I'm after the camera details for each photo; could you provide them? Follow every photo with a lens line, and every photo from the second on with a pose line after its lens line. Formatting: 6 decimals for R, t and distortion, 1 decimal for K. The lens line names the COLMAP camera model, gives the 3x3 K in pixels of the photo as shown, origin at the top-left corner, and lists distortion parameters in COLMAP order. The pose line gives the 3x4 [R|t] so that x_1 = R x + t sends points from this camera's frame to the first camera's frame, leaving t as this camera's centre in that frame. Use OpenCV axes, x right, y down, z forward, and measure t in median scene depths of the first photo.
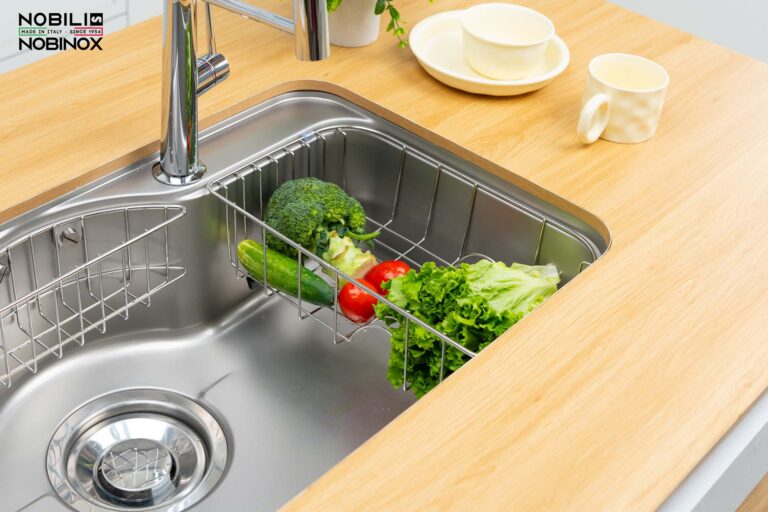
lens RADIAL K [[1185.3, 0, 337.4], [0, 1185.3, 155.3], [0, 0, 1]] dist [-0.007215, 0.002340]
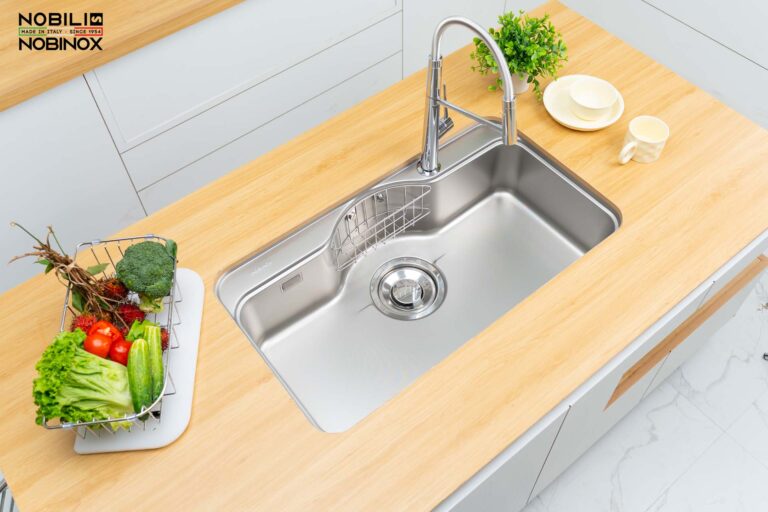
lens RADIAL K [[703.4, 0, 390.6], [0, 703.4, 228.3], [0, 0, 1]] dist [0.008076, 0.001368]
pose [[0.983989, 0.078218, -0.160149, 0.015763], [-0.020241, 0.941783, 0.335611, -0.318322], [0.177076, -0.326996, 0.928287, -0.270754]]
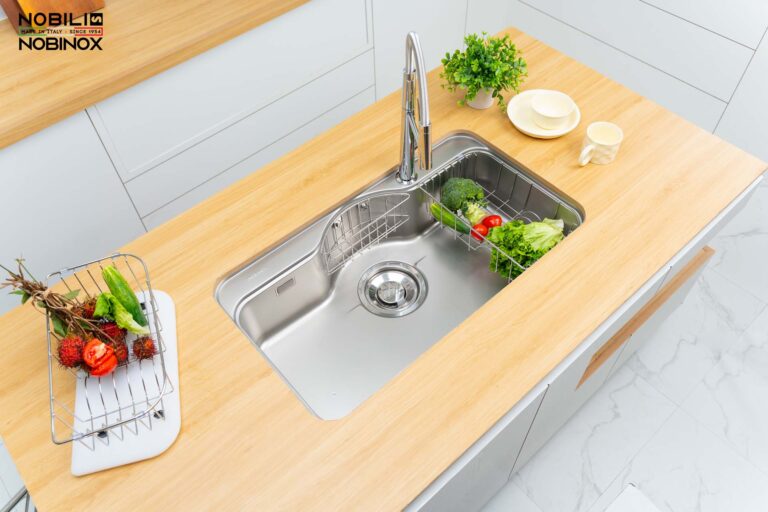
lens RADIAL K [[607.3, 0, 384.0], [0, 607.3, 256.0], [0, 0, 1]] dist [-0.000514, 0.000308]
pose [[0.990404, 0.034044, -0.133946, -0.007375], [0.013067, 0.941776, 0.335987, -0.252091], [0.137586, -0.334513, 0.932293, -0.218266]]
